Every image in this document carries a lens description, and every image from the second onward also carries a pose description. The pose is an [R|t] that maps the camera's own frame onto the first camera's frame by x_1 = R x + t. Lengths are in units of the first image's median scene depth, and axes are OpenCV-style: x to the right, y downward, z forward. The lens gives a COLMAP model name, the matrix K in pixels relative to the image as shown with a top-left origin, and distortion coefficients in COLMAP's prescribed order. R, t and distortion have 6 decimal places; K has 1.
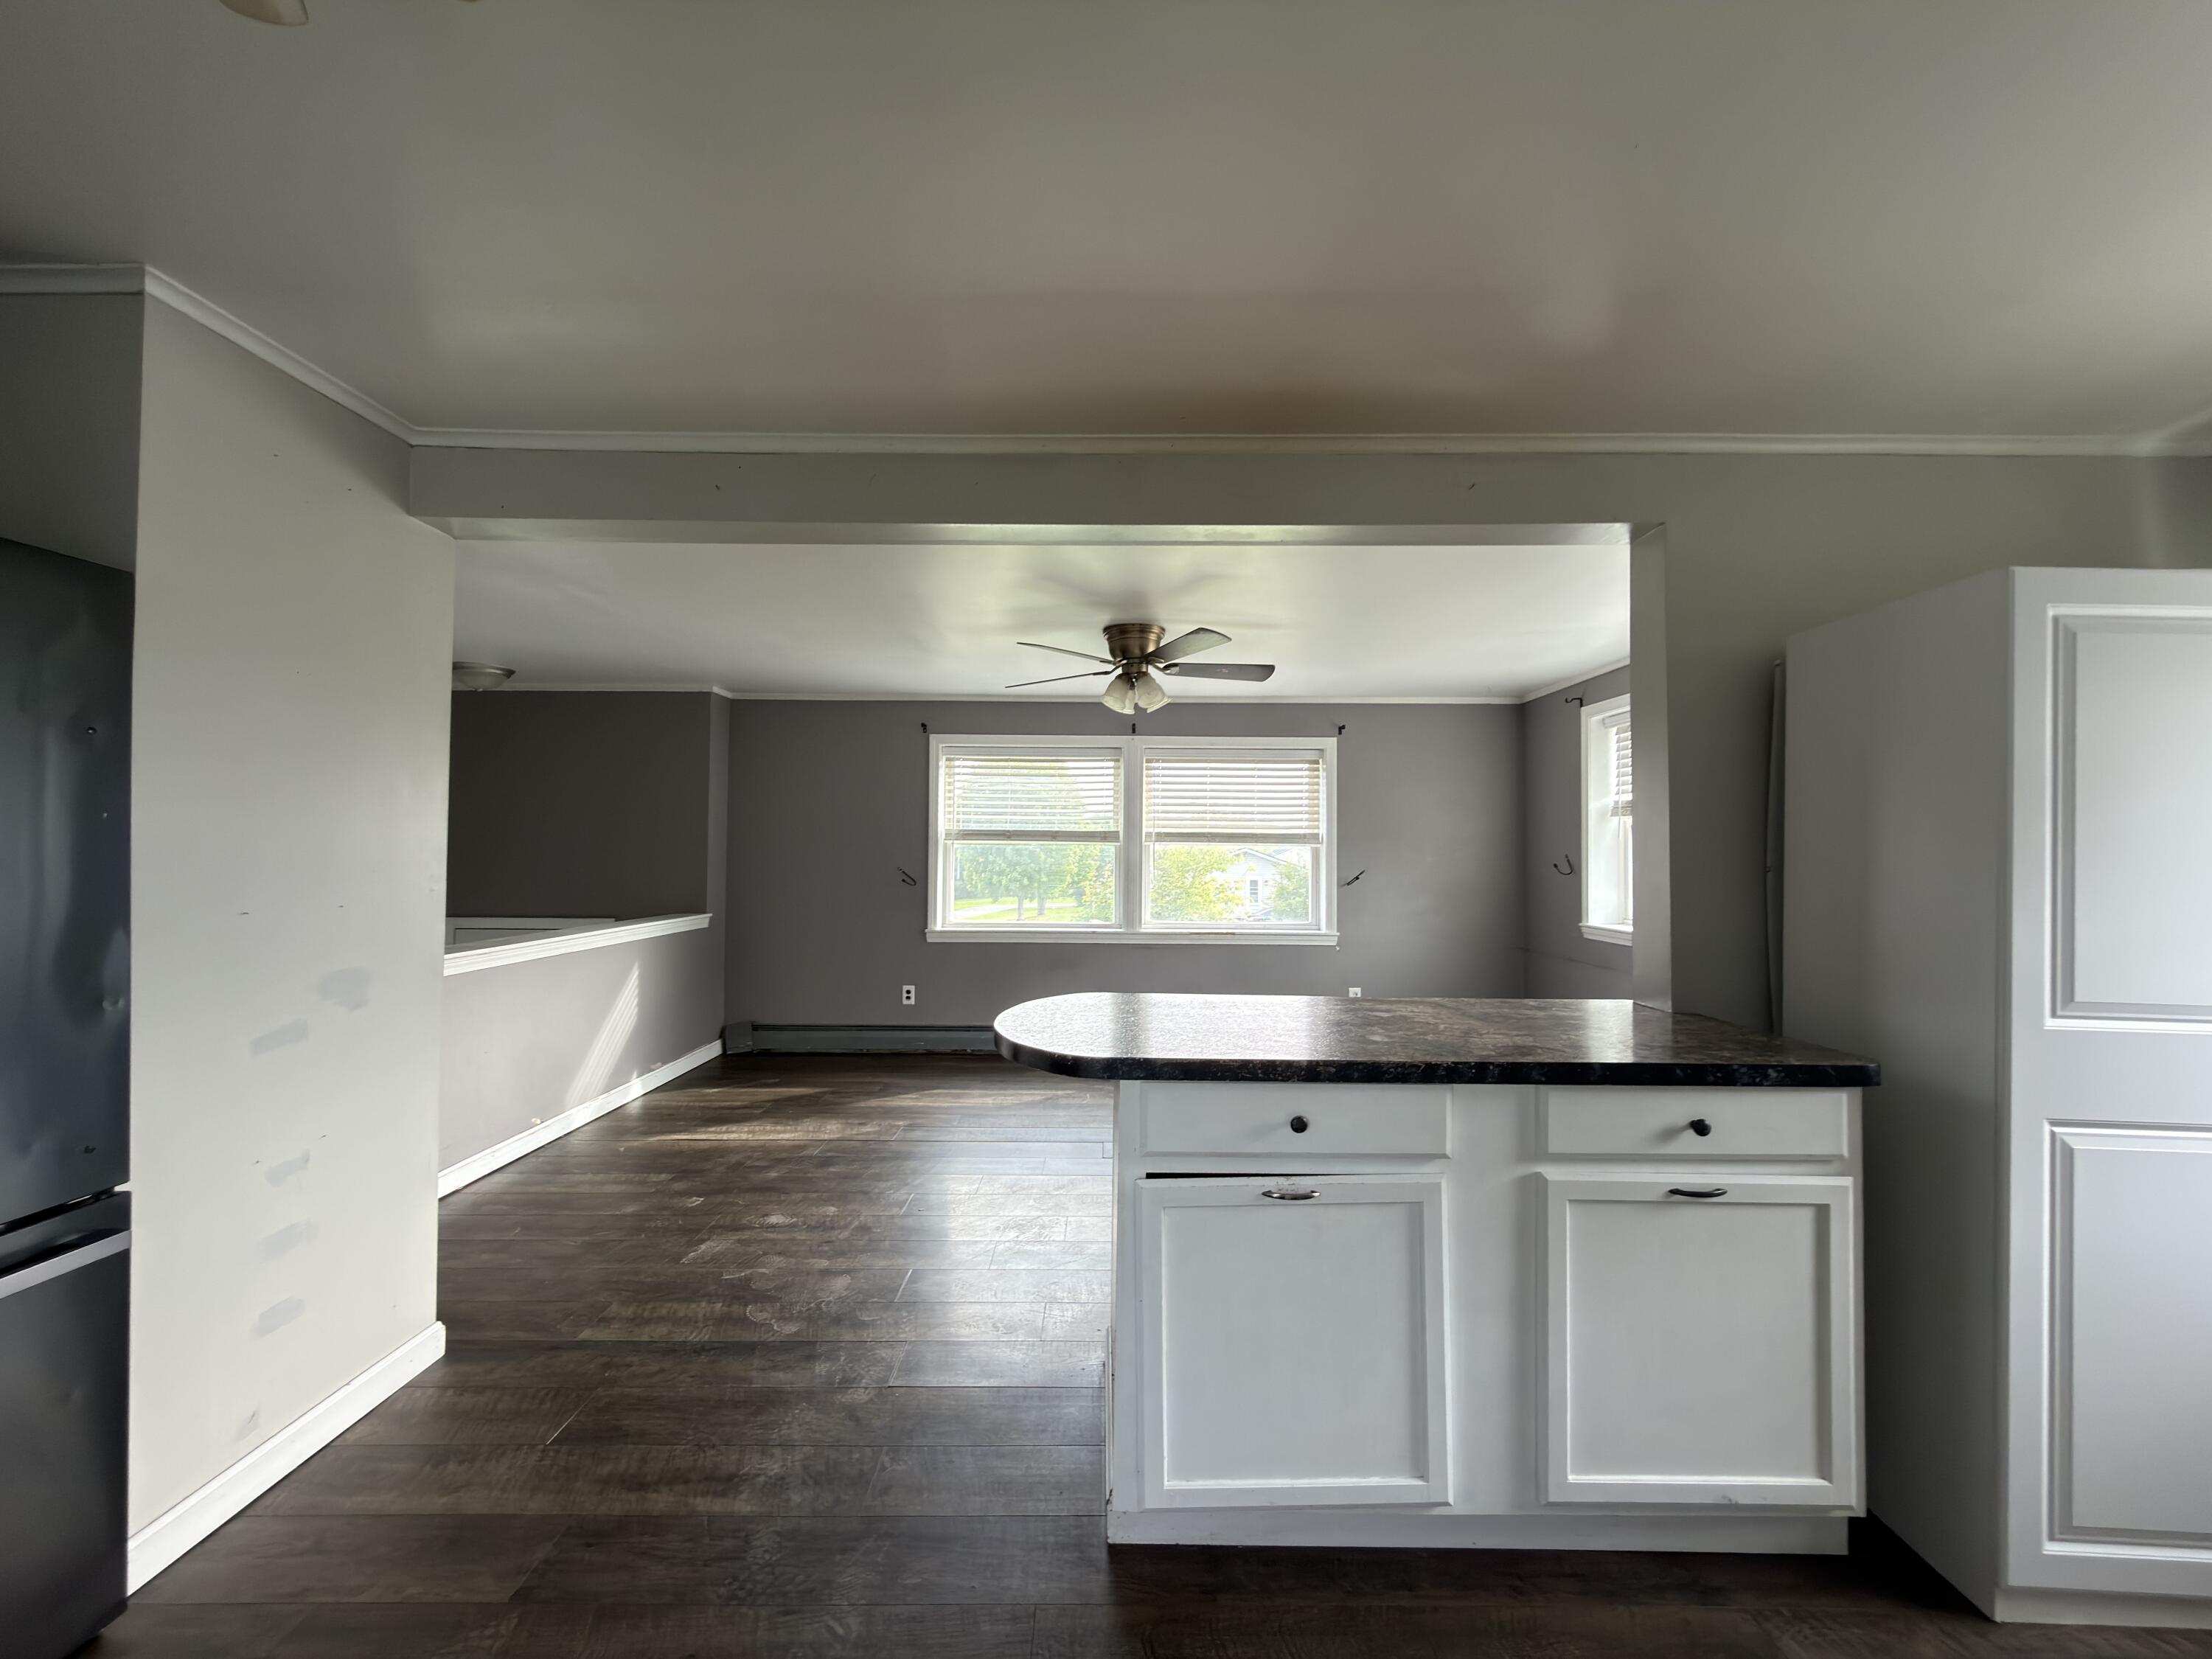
lens RADIAL K [[884.3, 0, 1109.9], [0, 884.3, 829.6], [0, 0, 1]] dist [-0.001029, 0.000296]
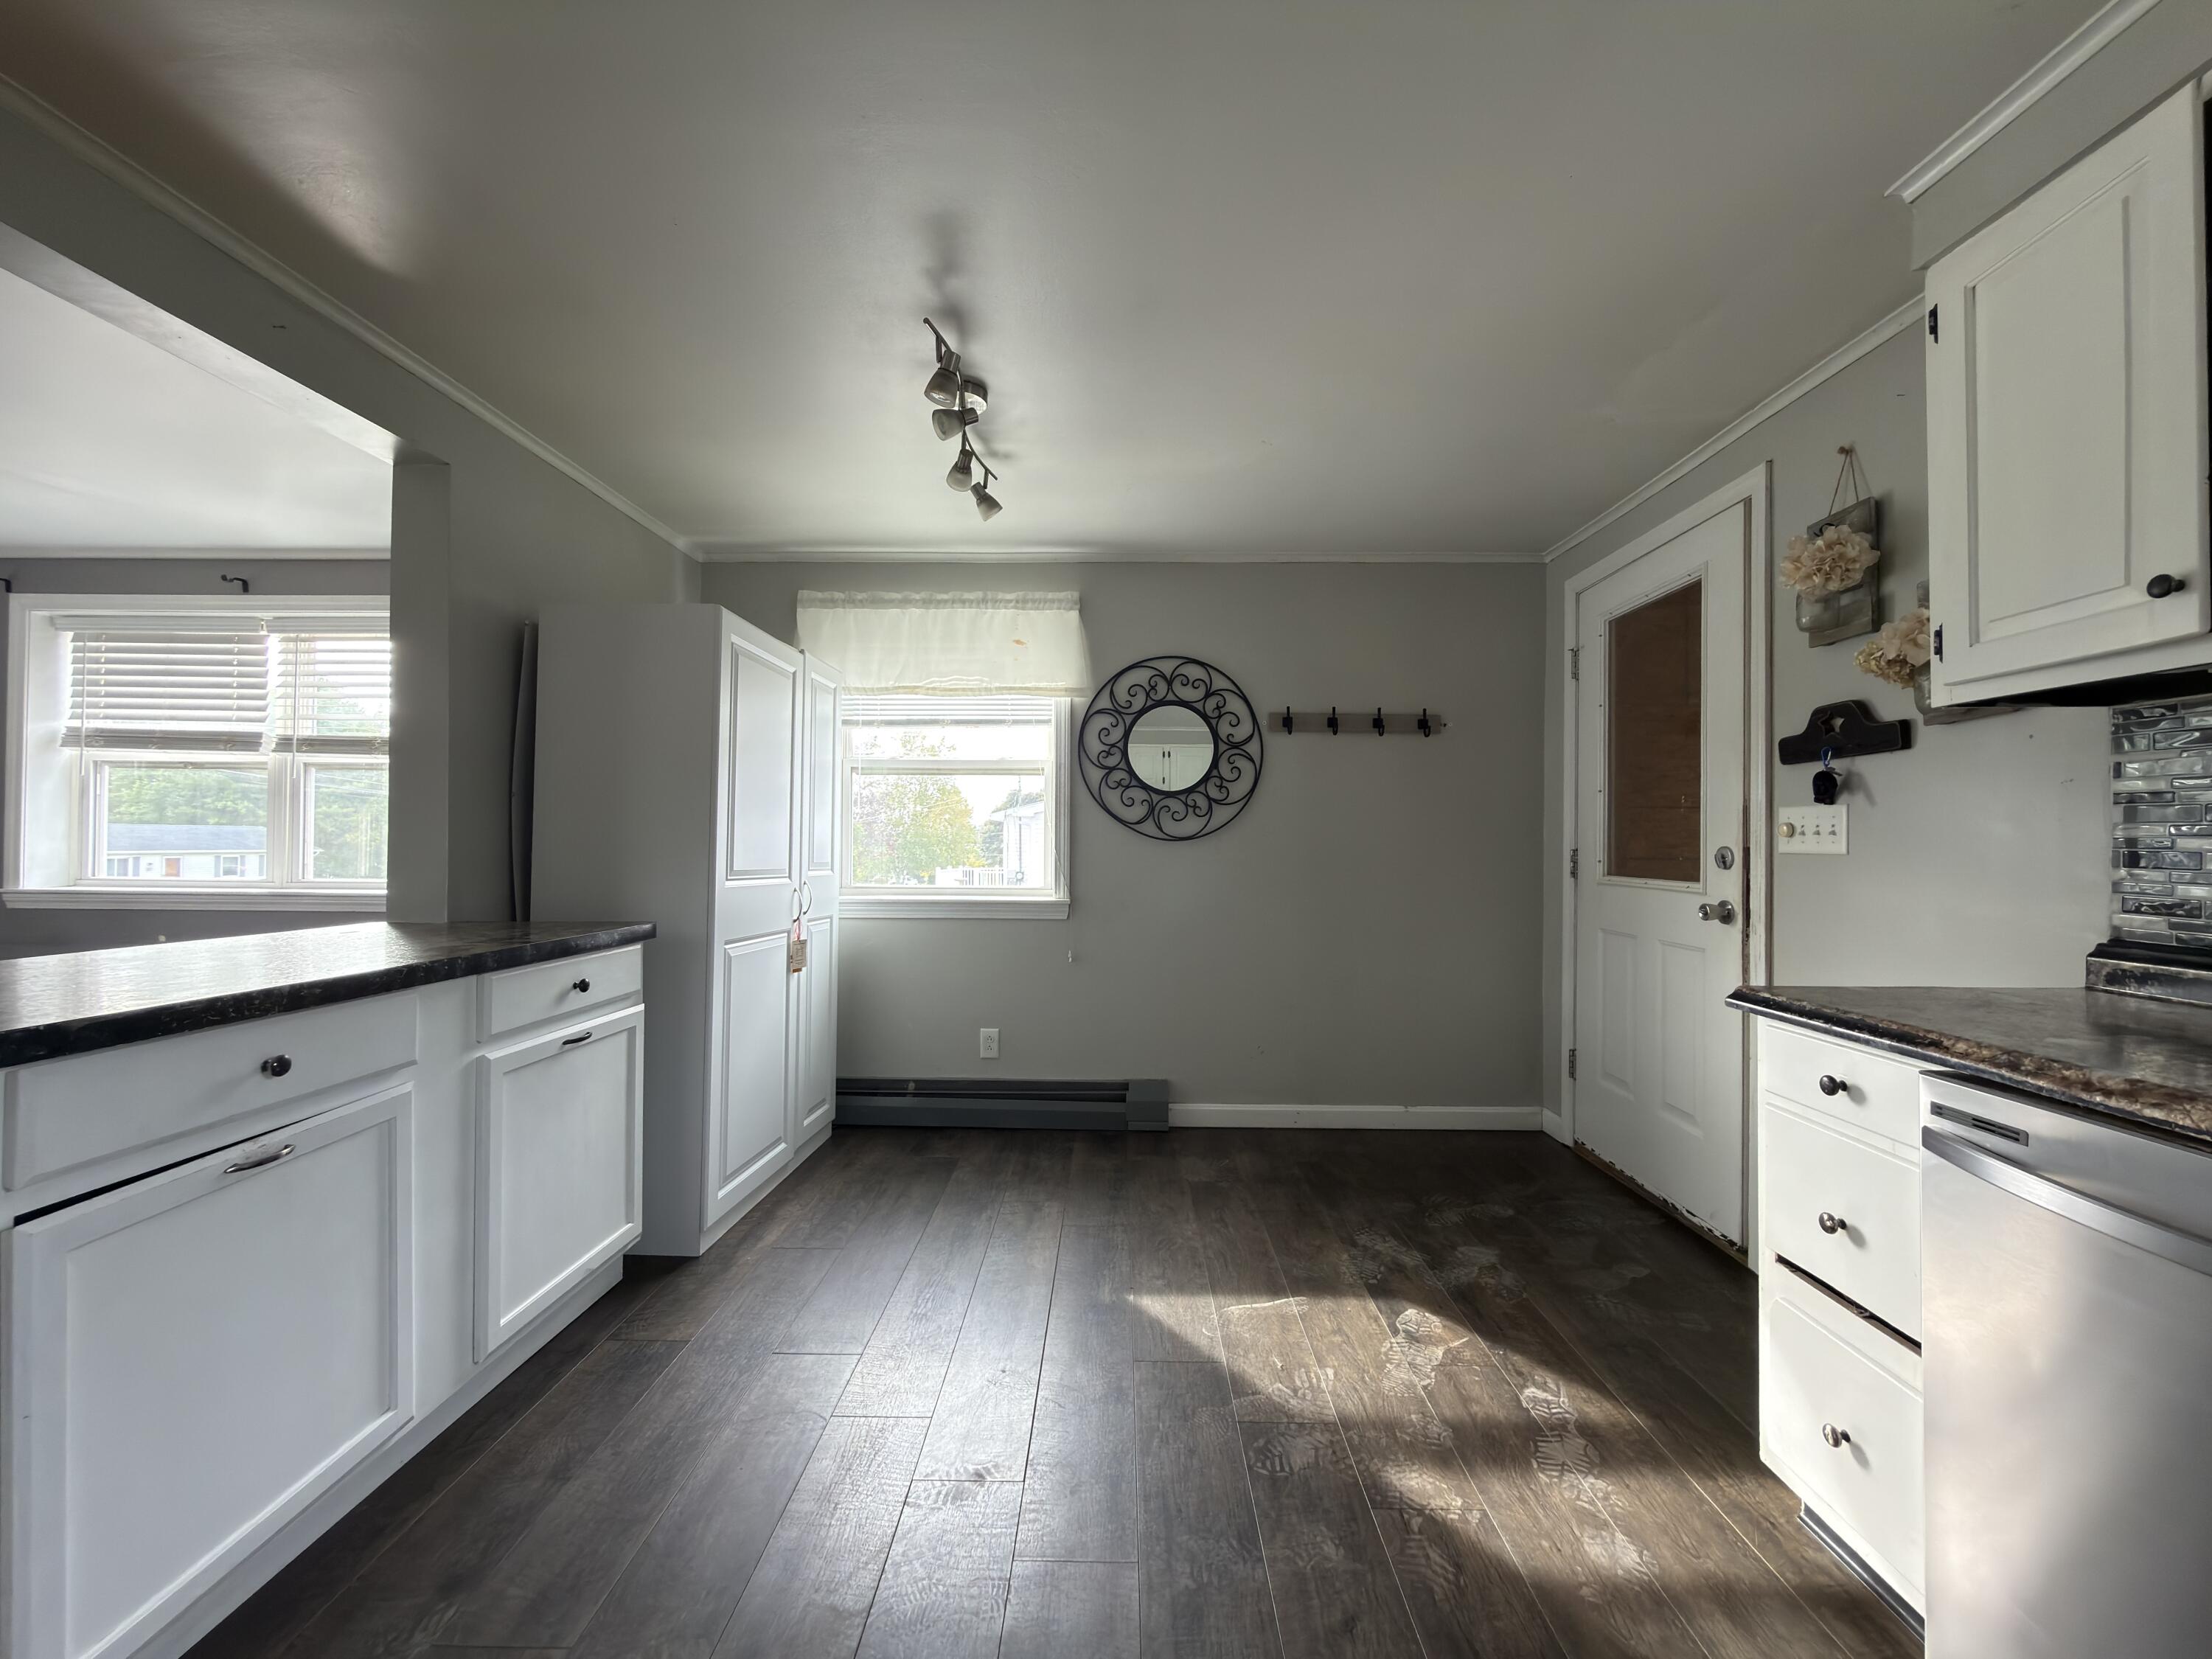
lens RADIAL K [[878.8, 0, 1110.2], [0, 878.8, 832.5], [0, 0, 1]] dist [-0.000805, 0.000085]
pose [[0.017515, 0.003128, 0.999842, -0.560769], [-0.033528, 0.999435, -0.002539, 0.098172], [-0.999284, -0.033478, 0.017610, 0.238514]]
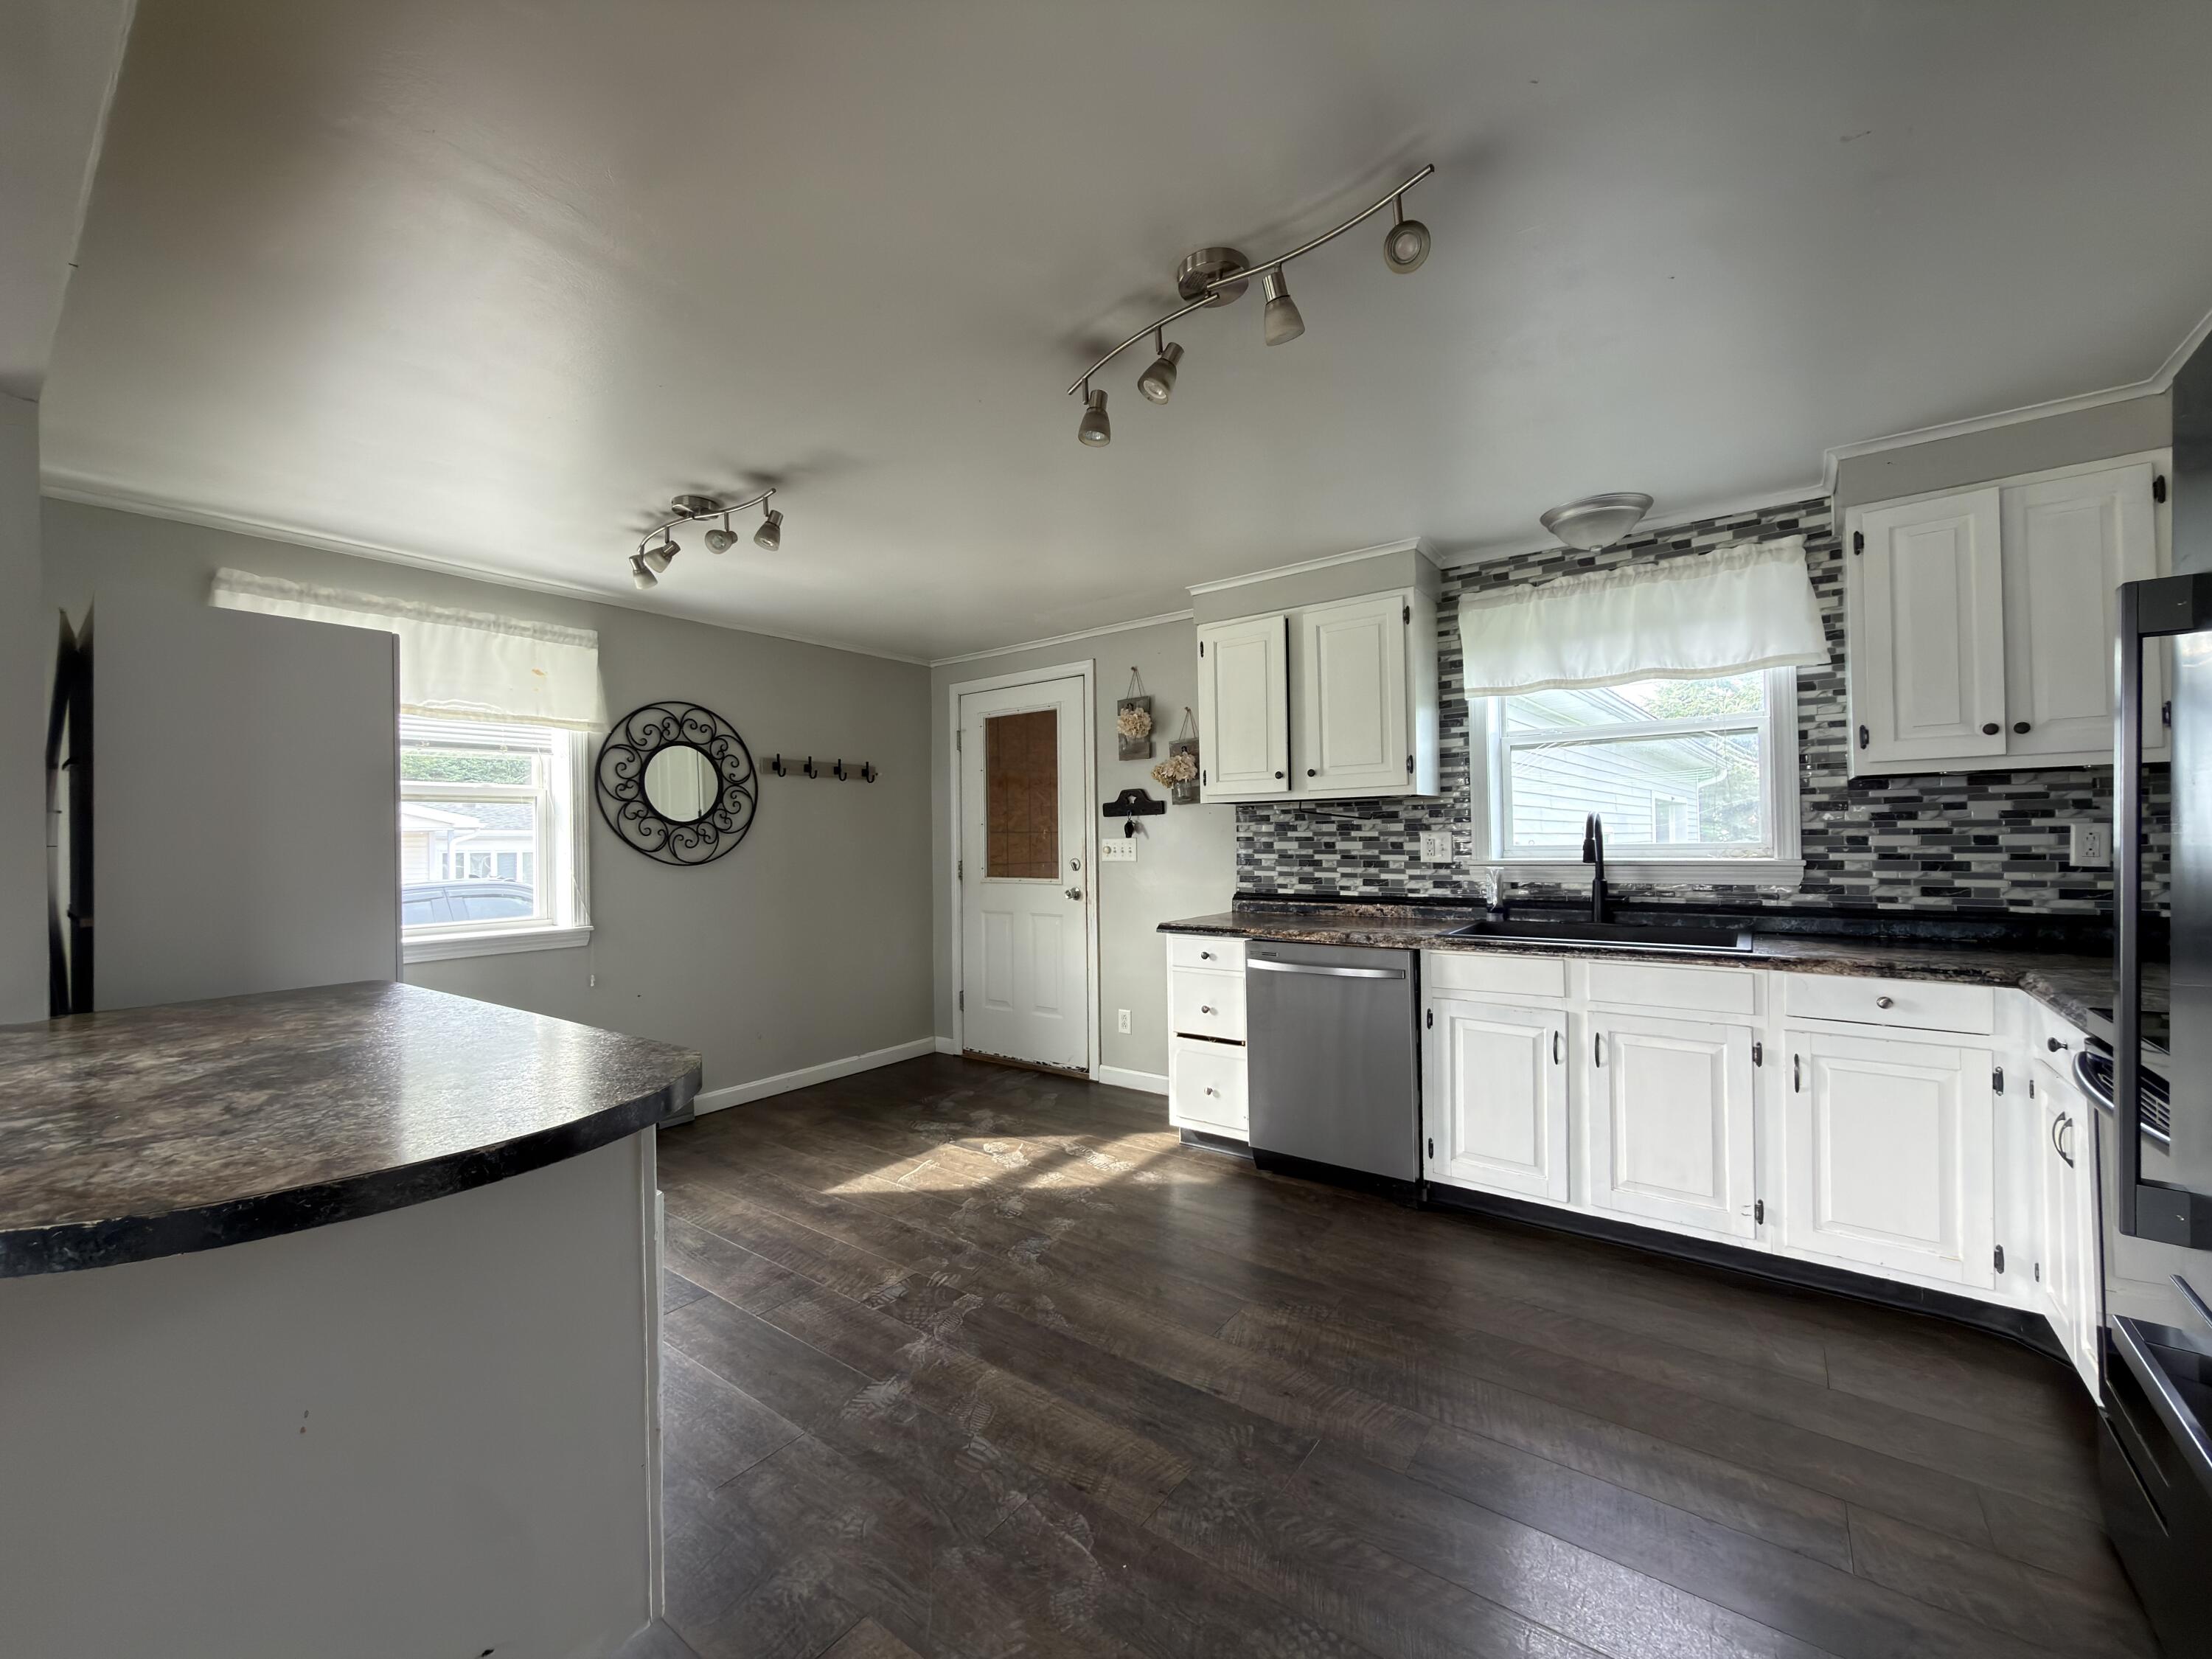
lens RADIAL K [[878.8, 0, 1110.2], [0, 878.8, 832.5], [0, 0, 1]] dist [-0.000805, 0.000085]
pose [[-0.799961, 0.010869, 0.599953, -0.816308], [-0.005629, 0.999656, -0.025615, 0.070516], [-0.600025, -0.023868, -0.799625, 1.413015]]
